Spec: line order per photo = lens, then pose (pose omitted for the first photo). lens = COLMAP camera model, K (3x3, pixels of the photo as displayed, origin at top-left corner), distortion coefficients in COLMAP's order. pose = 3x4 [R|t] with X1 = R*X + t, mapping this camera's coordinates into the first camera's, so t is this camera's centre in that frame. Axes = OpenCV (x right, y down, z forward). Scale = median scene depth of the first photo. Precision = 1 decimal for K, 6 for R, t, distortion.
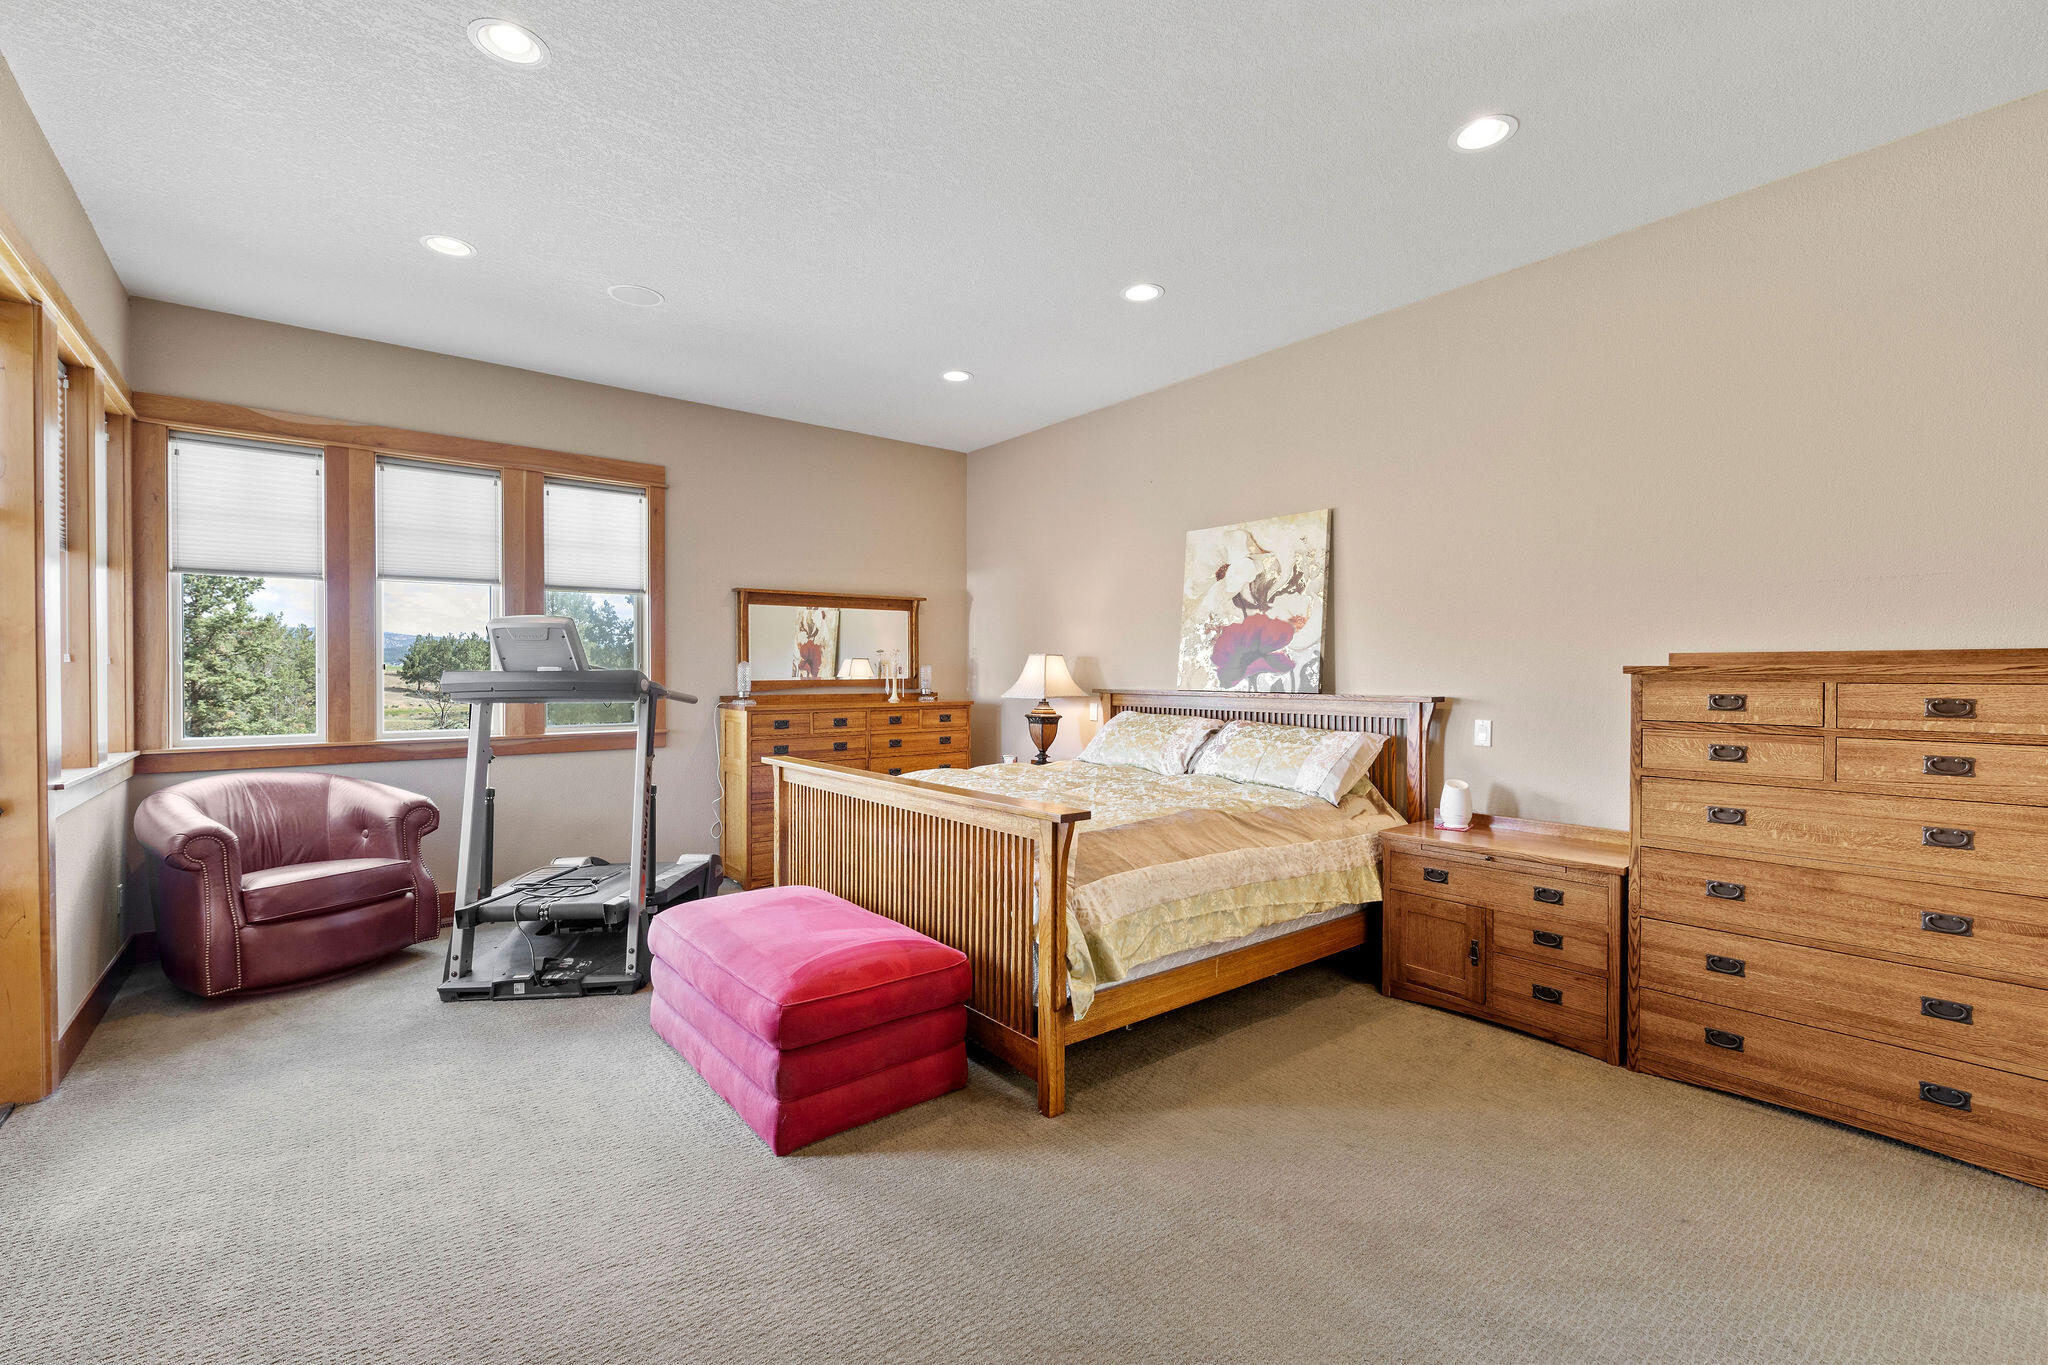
lens RADIAL K [[892.1, 0, 1024.9], [0, 892.1, 678.9], [0, 0, 1]] dist [-0.002139, -0.000143]
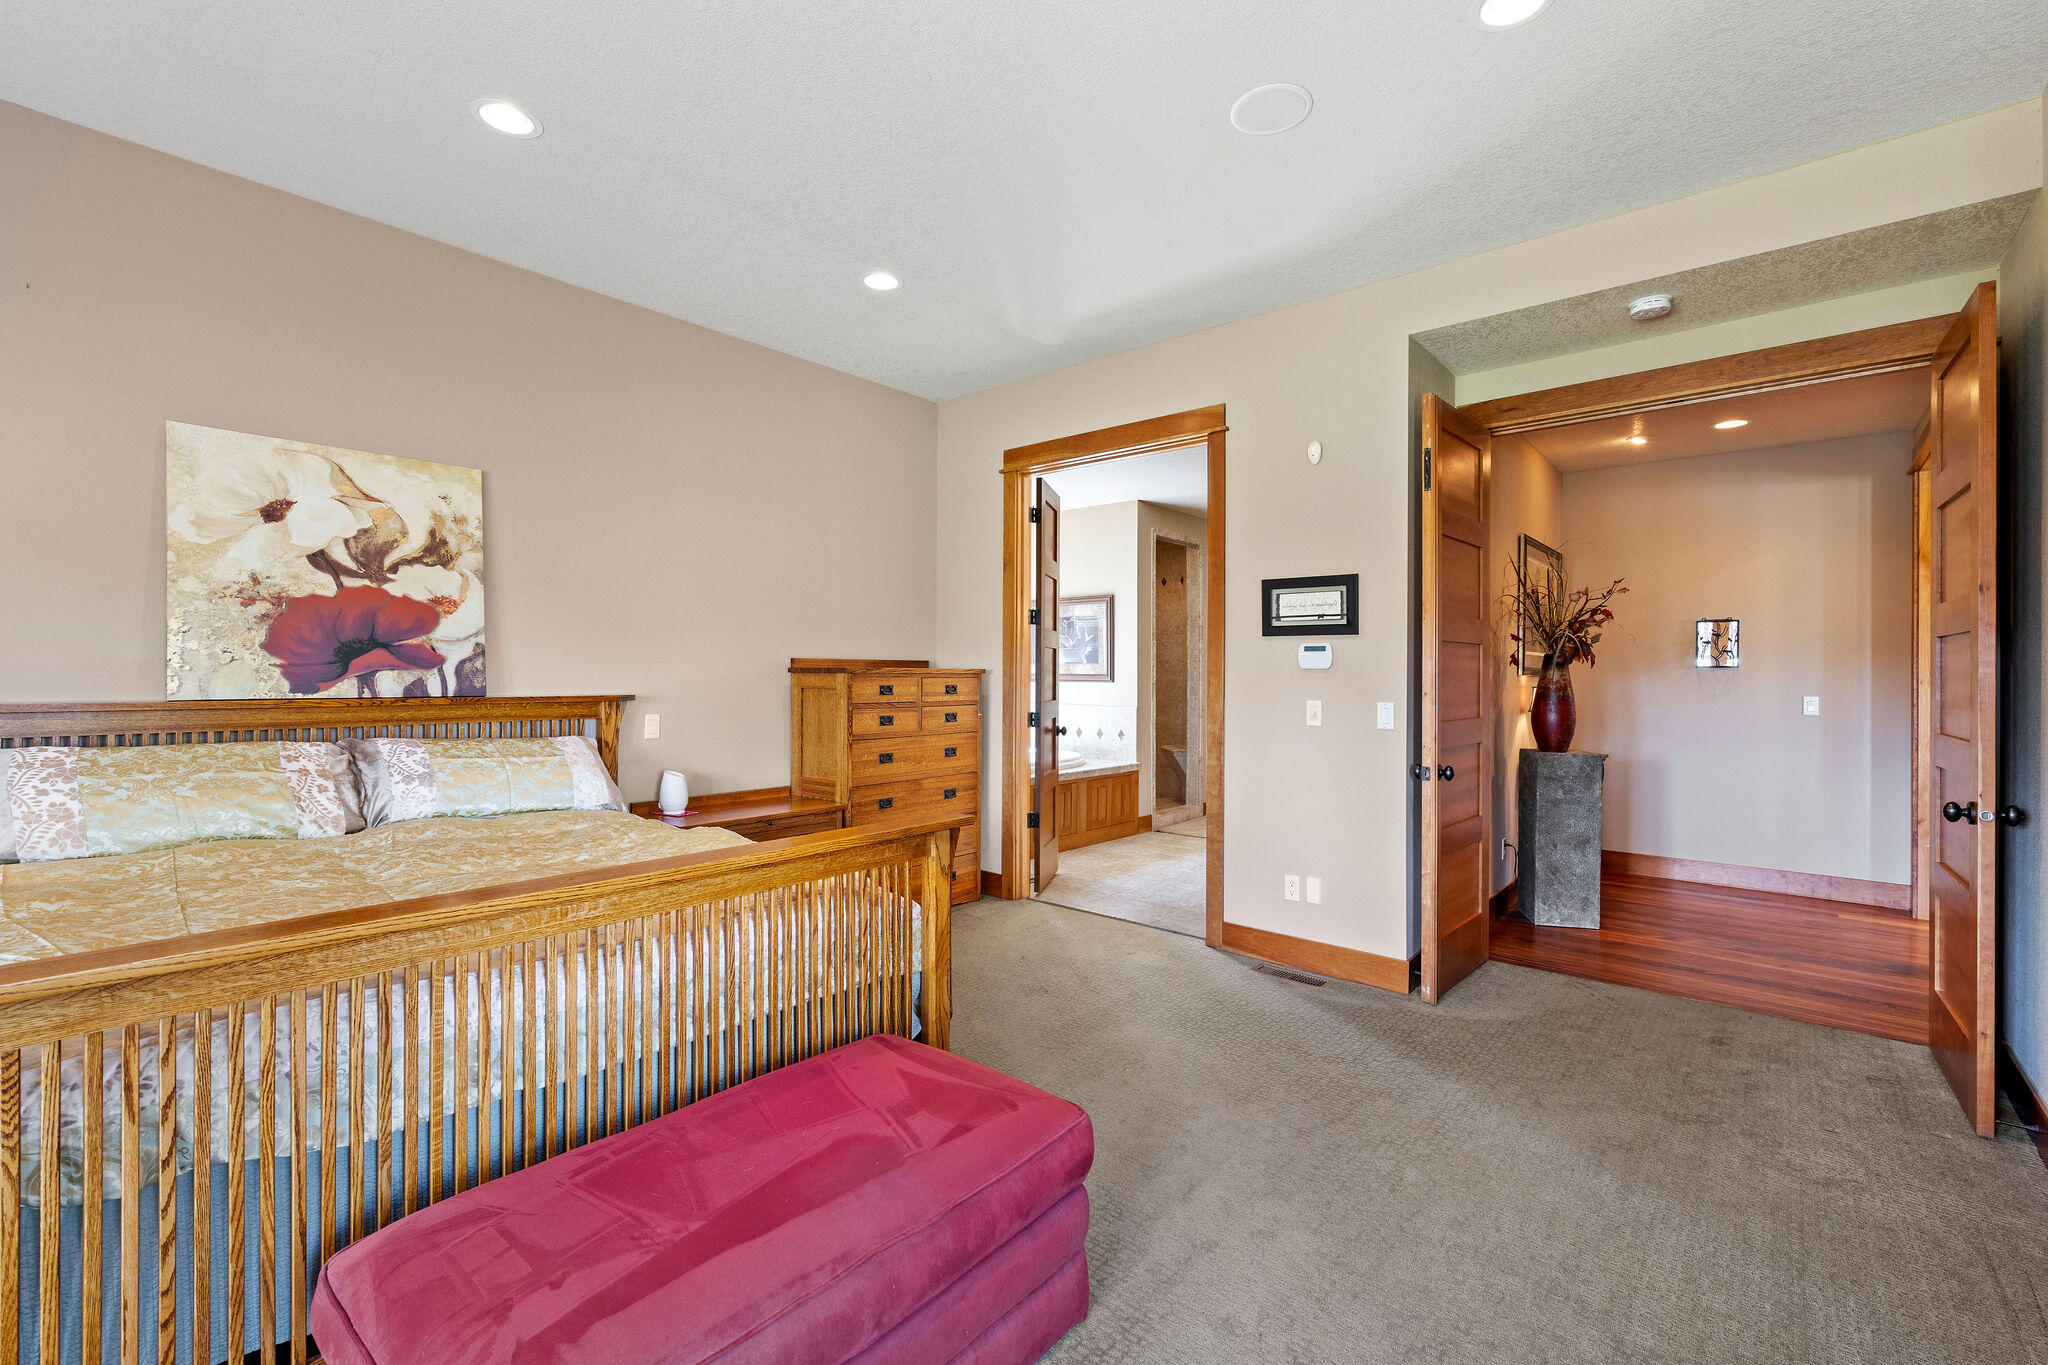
lens RADIAL K [[892.1, 0, 1025.2], [0, 892.1, 678.3], [0, 0, 1]] dist [-0.002139, -0.000143]
pose [[-0.201836, -0.006308, 0.979399, -0.546899], [0.003739, 0.999967, 0.007212, -0.003773], [-0.979412, 0.005118, -0.201806, 0.660231]]
